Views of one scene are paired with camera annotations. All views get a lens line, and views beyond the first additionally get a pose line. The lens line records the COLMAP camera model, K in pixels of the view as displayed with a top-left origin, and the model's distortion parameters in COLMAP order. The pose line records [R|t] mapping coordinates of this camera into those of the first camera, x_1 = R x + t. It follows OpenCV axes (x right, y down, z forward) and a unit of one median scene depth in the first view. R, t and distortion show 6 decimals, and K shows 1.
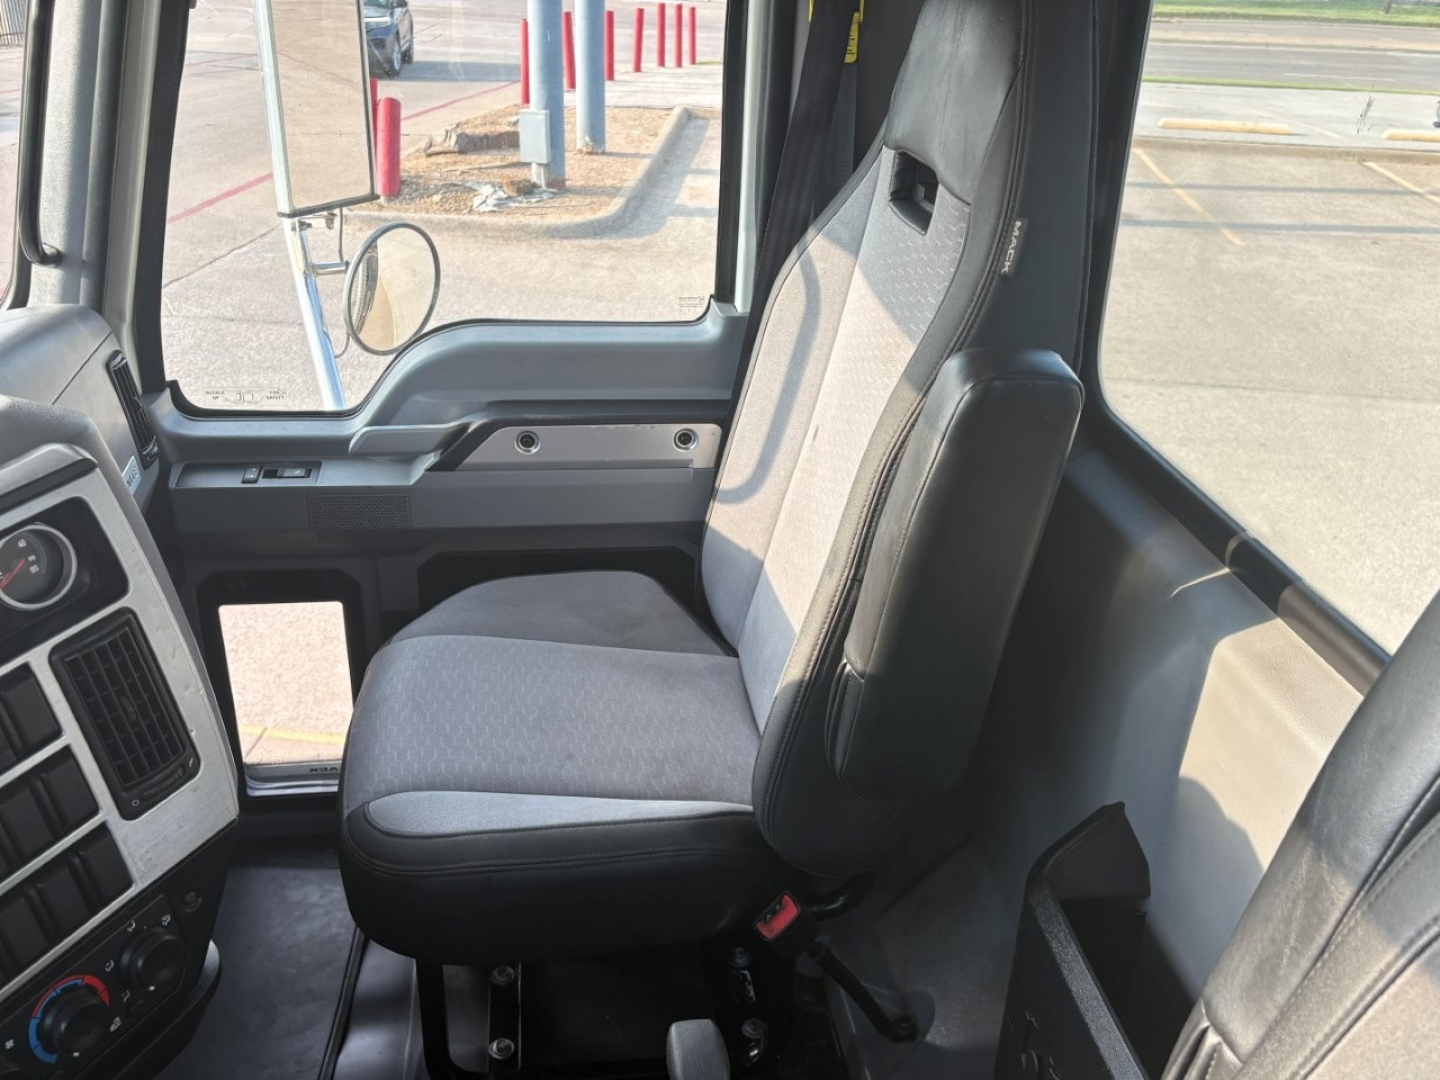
lens RADIAL K [[1203.8, 0, 720.0], [0, 1203.8, 540.0], [0, 0, 1]] dist [0.014637, 0.008278]
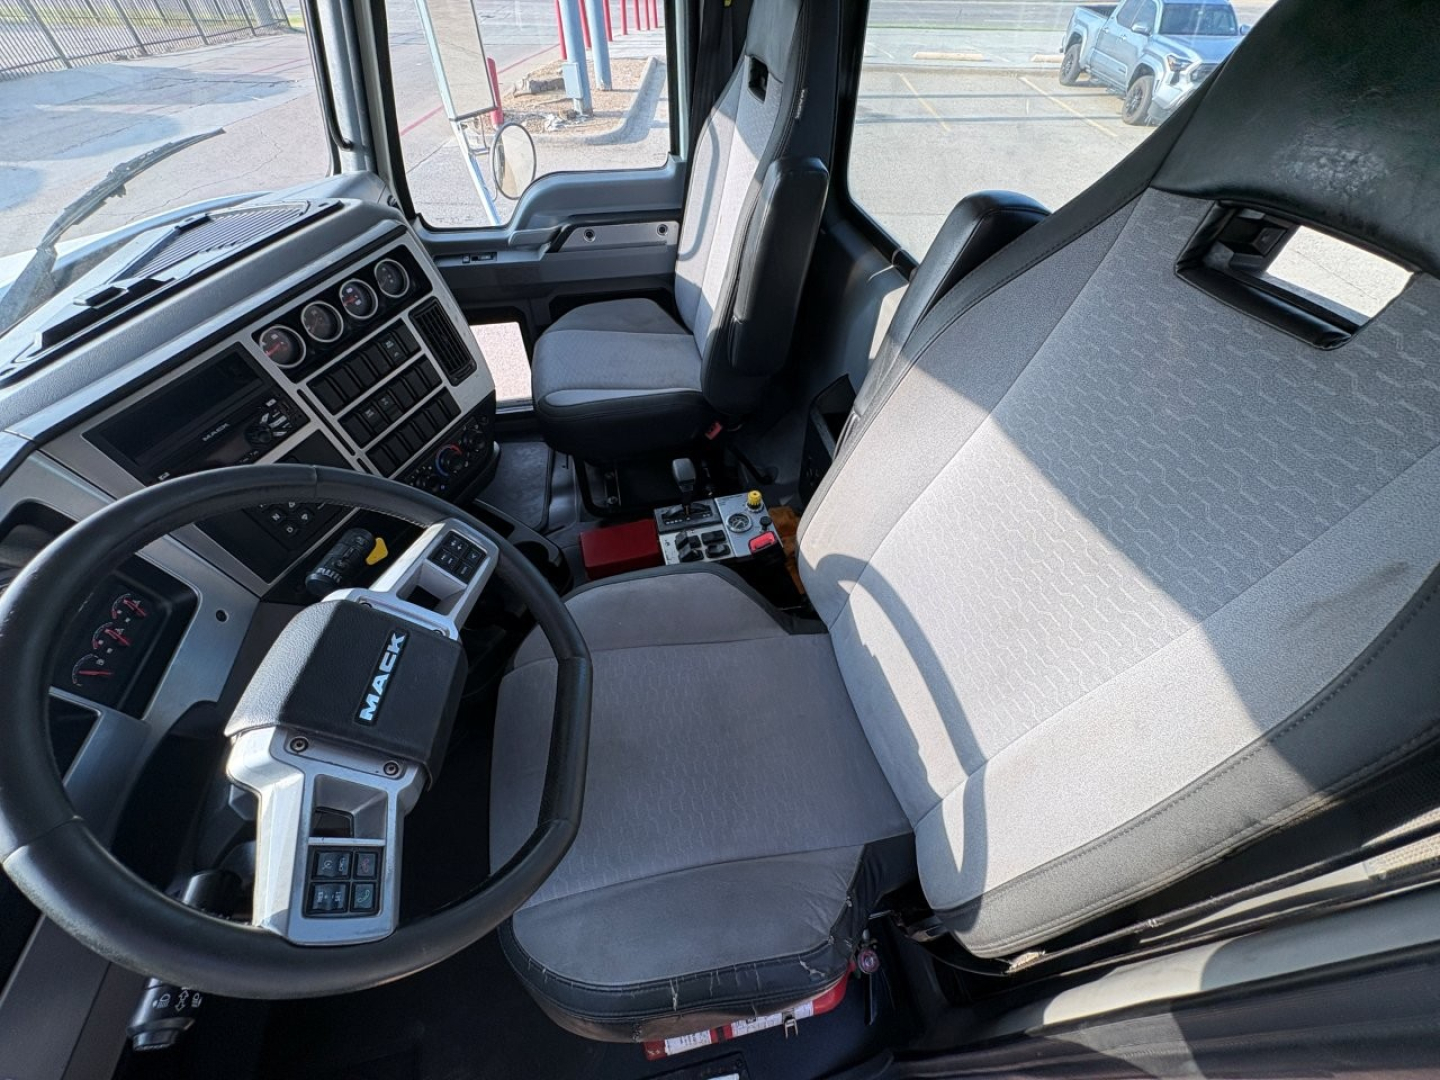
lens RADIAL K [[560.4, 0, 720.0], [0, 560.4, 540.0], [0, 0, 1]] dist [0.001327, -0.000017]
pose [[0.997616, -0.065743, 0.020983, 0.016418], [0.054098, 0.933793, 0.353701, 0.086128], [-0.042847, -0.351723, 0.935123, -0.148790]]
